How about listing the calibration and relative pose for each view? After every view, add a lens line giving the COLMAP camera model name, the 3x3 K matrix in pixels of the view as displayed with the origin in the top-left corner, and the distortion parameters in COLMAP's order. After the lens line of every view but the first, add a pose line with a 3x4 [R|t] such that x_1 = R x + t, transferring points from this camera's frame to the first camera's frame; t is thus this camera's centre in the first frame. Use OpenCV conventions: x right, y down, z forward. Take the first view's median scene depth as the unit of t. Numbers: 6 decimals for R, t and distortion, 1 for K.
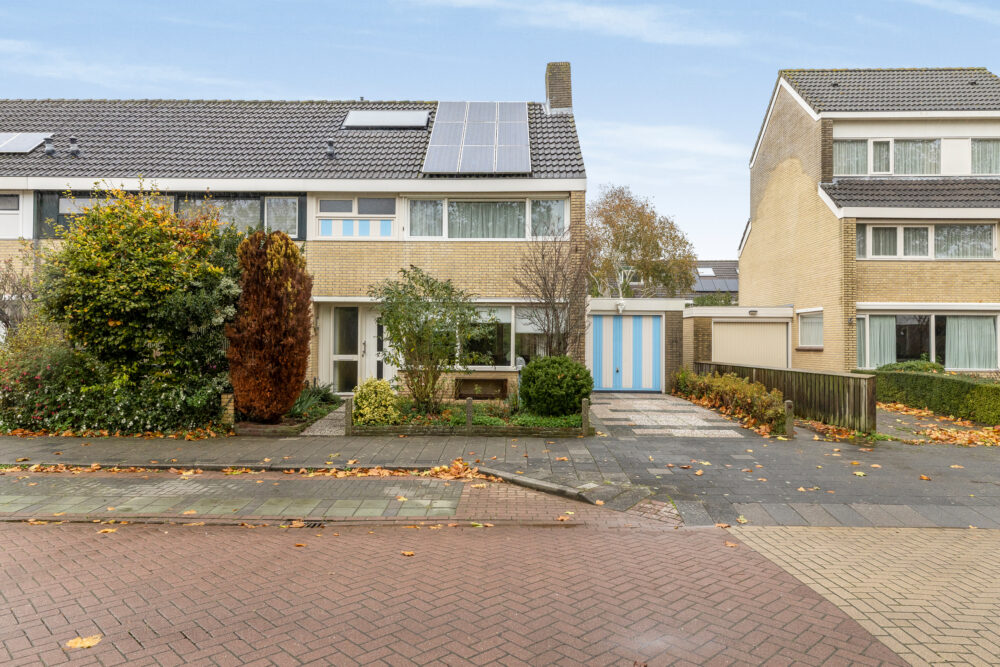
lens RADIAL K [[656.0, 0, 506.7], [0, 656.0, 331.4], [0, 0, 1]] dist [0.011250, -0.001201]
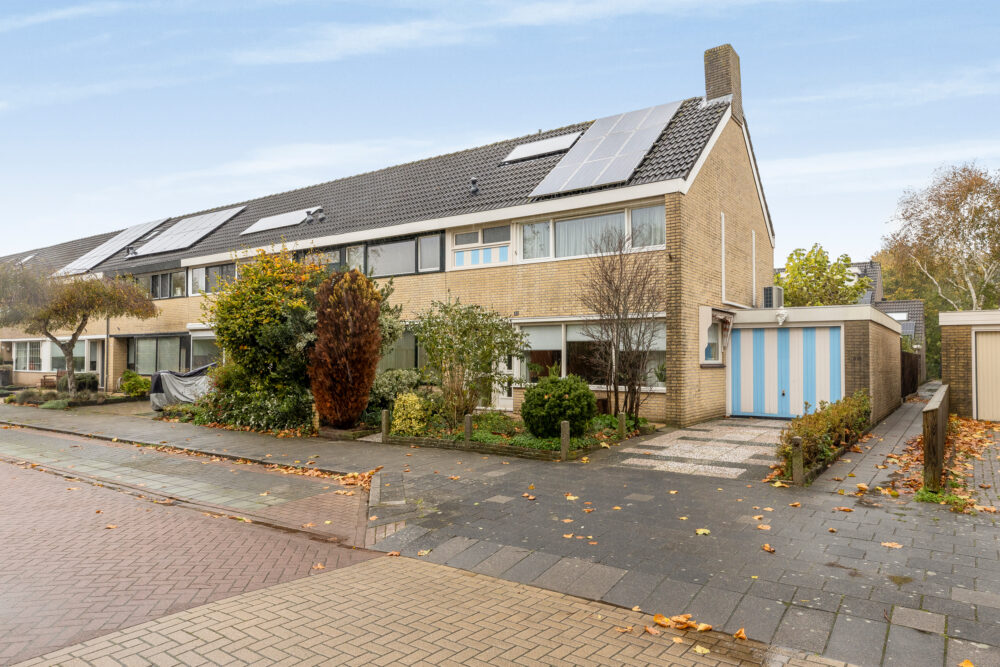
lens RADIAL K [[656.0, 0, 506.5], [0, 656.0, 341.5], [0, 0, 1]] dist [0.011250, -0.001201]
pose [[0.827001, -0.018613, -0.561892, 0.417185], [0.013142, 0.999819, -0.013777, -0.000221], [0.562046, 0.004009, 0.827096, 0.121222]]
